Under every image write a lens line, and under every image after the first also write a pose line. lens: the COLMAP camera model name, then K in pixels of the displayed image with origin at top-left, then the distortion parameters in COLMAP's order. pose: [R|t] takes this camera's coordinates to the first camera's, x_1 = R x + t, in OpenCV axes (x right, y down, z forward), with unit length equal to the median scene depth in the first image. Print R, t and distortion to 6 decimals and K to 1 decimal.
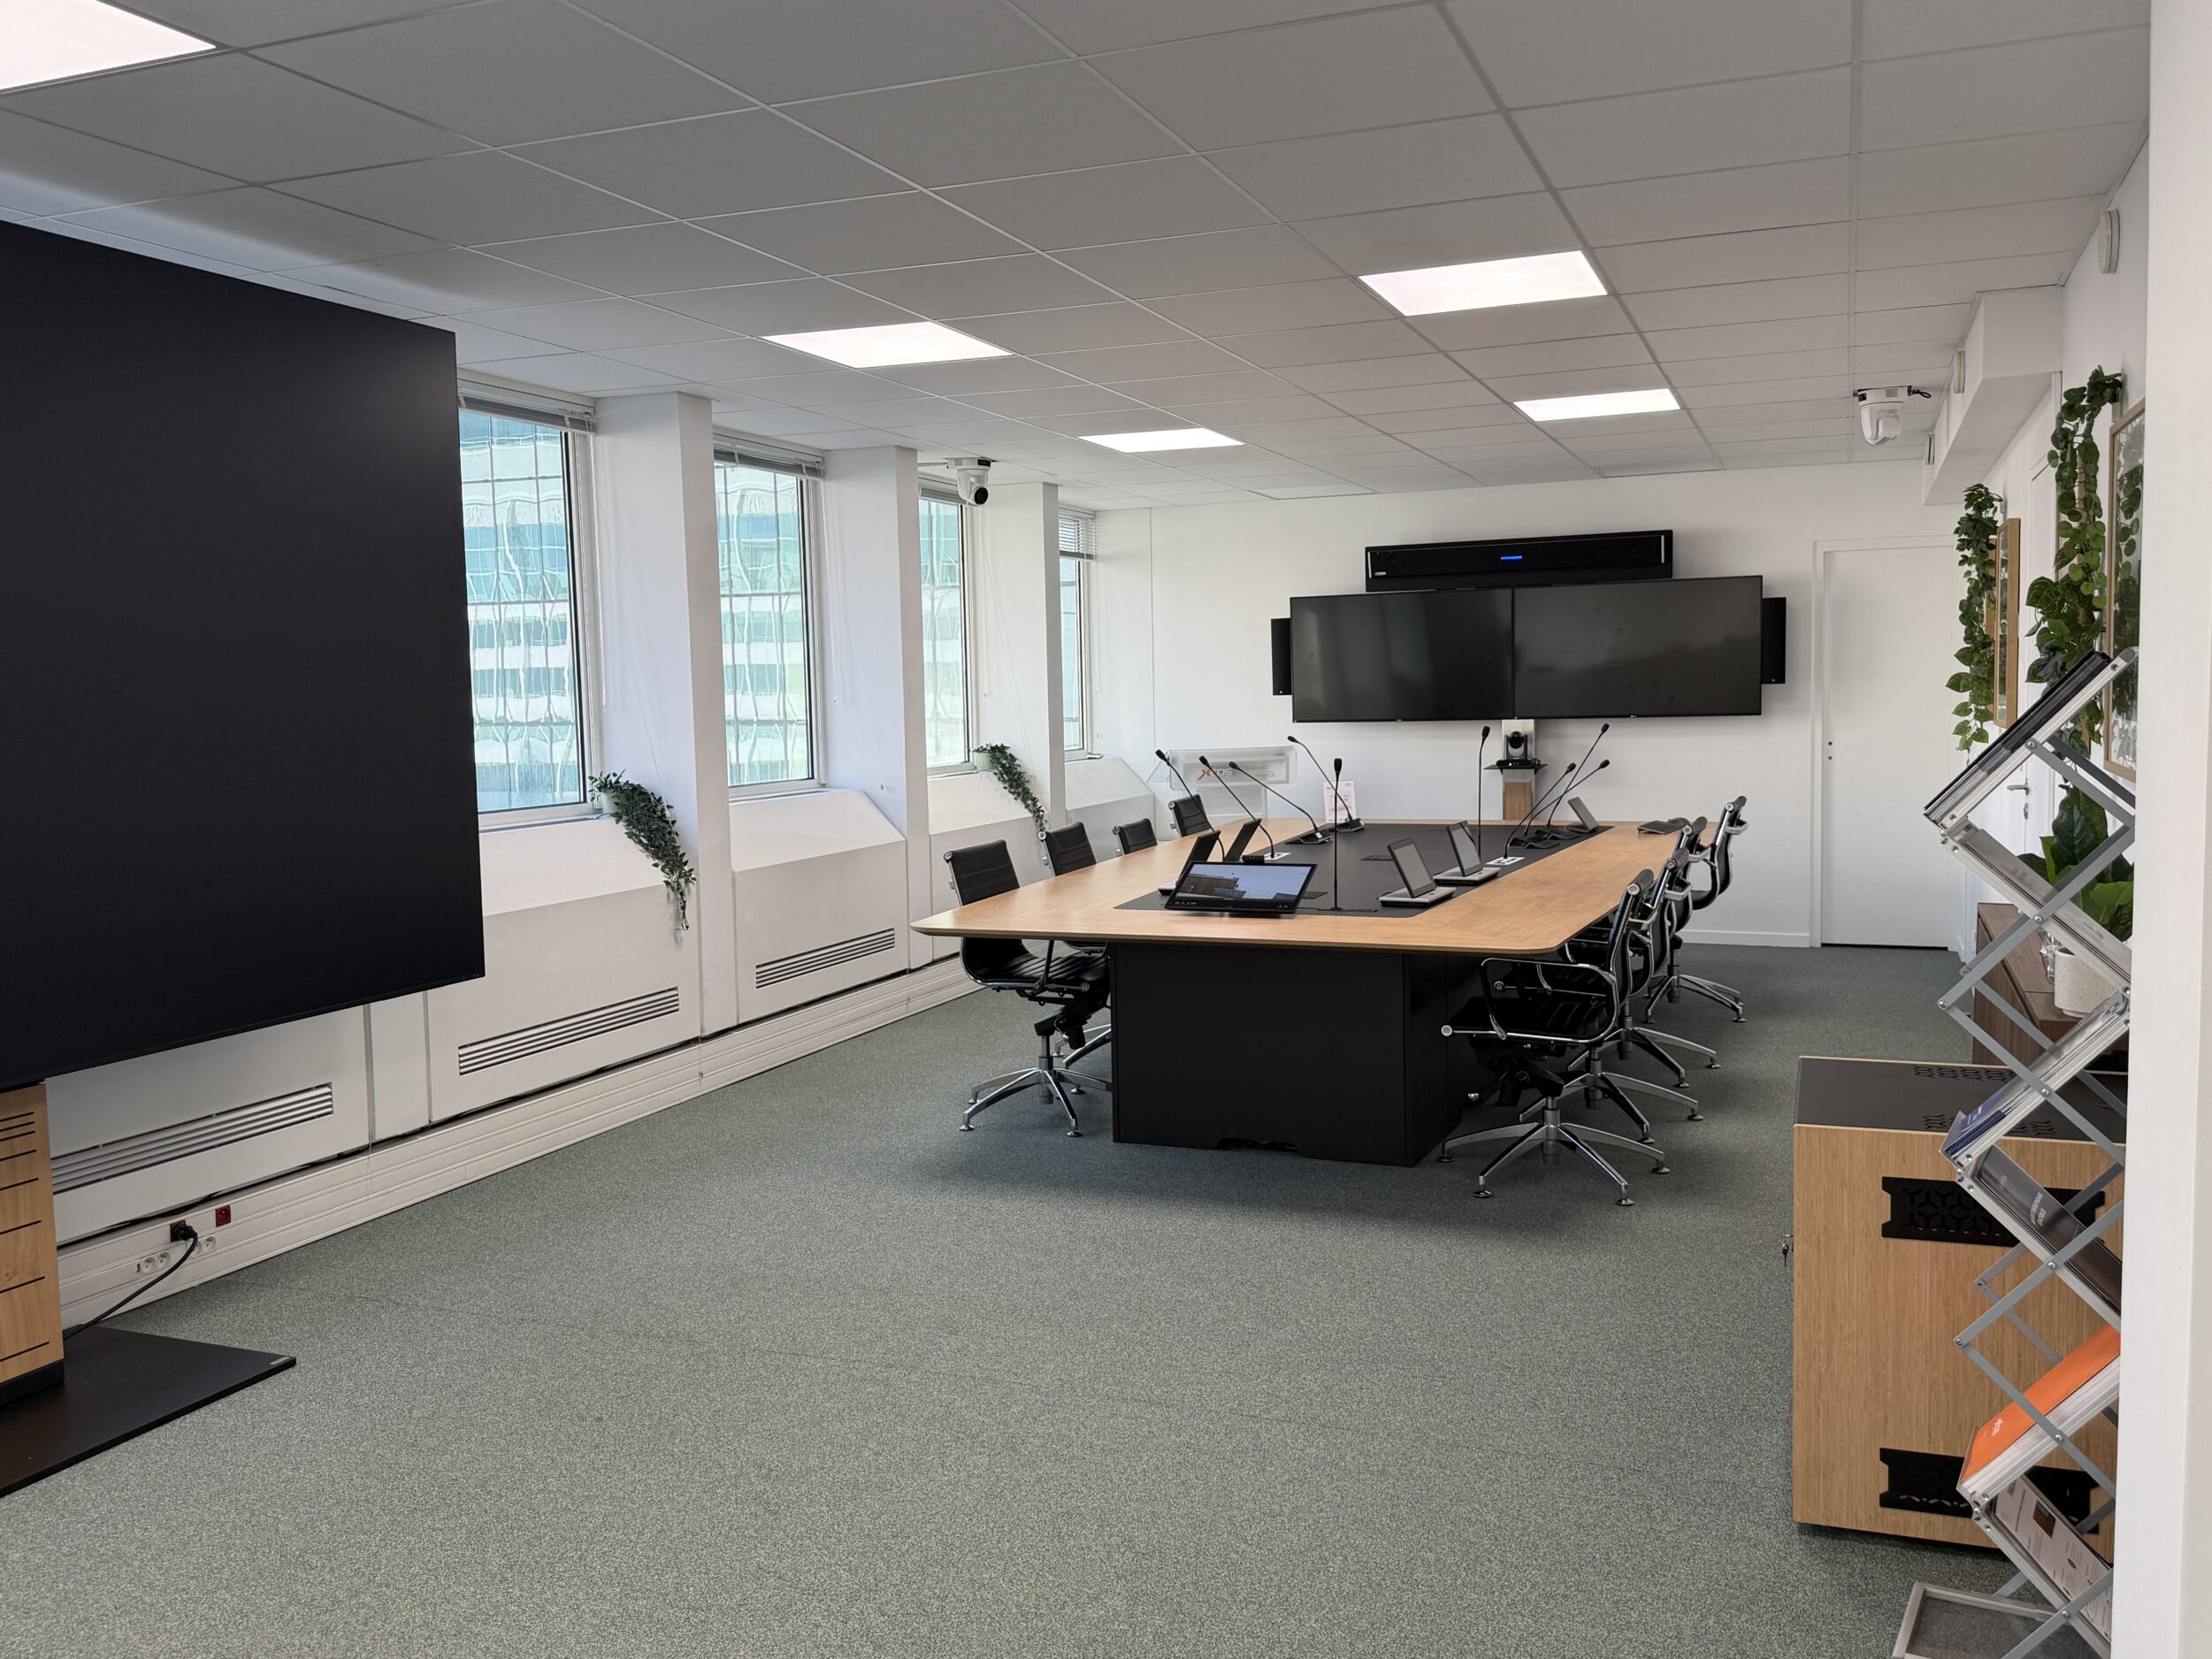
lens RADIAL K [[1827.0, 0, 1060.7], [0, 1827.0, 828.1], [0, 0, 1]] dist [0.179038, -0.322307]
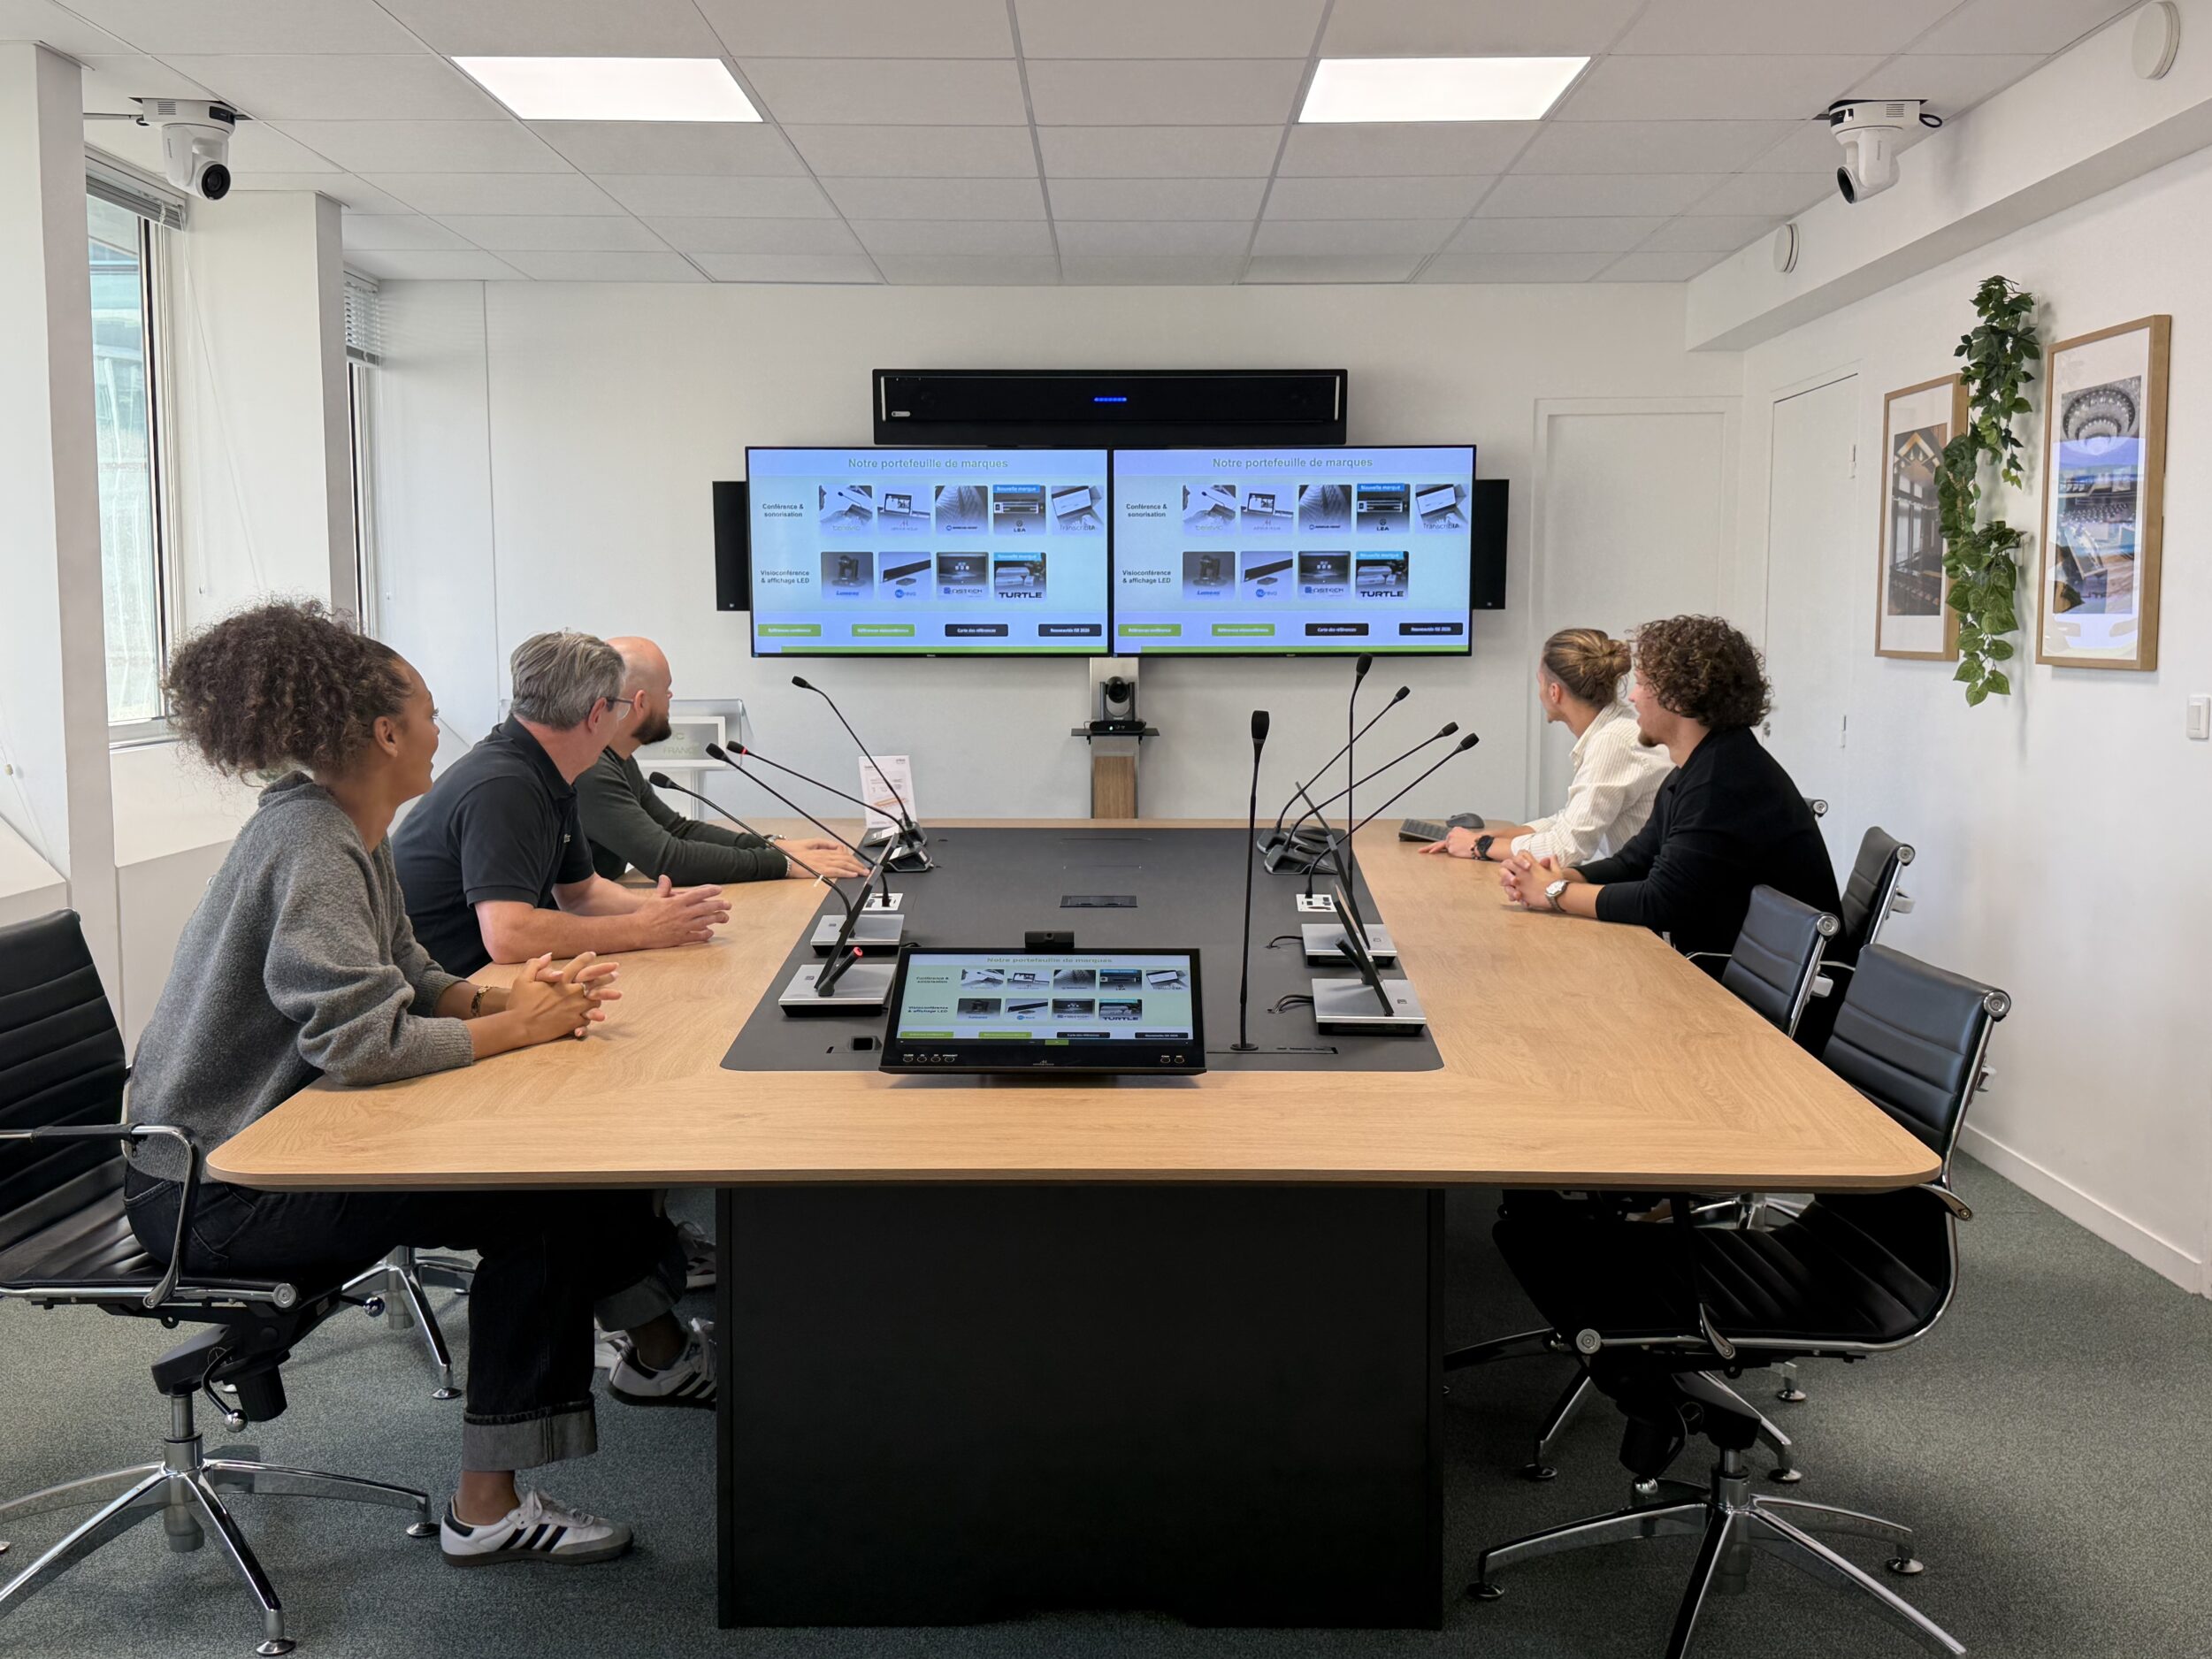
lens RADIAL K [[2208.0, 0, 1113.8], [0, 2208.0, 831.9], [0, 0, 1]] dist [0.172764, -0.402965]
pose [[0.921475, -0.015912, 0.388112, -0.058933], [0.011293, 0.999836, 0.014180, -0.011263], [-0.388274, -0.008684, 0.921503, 0.350890]]
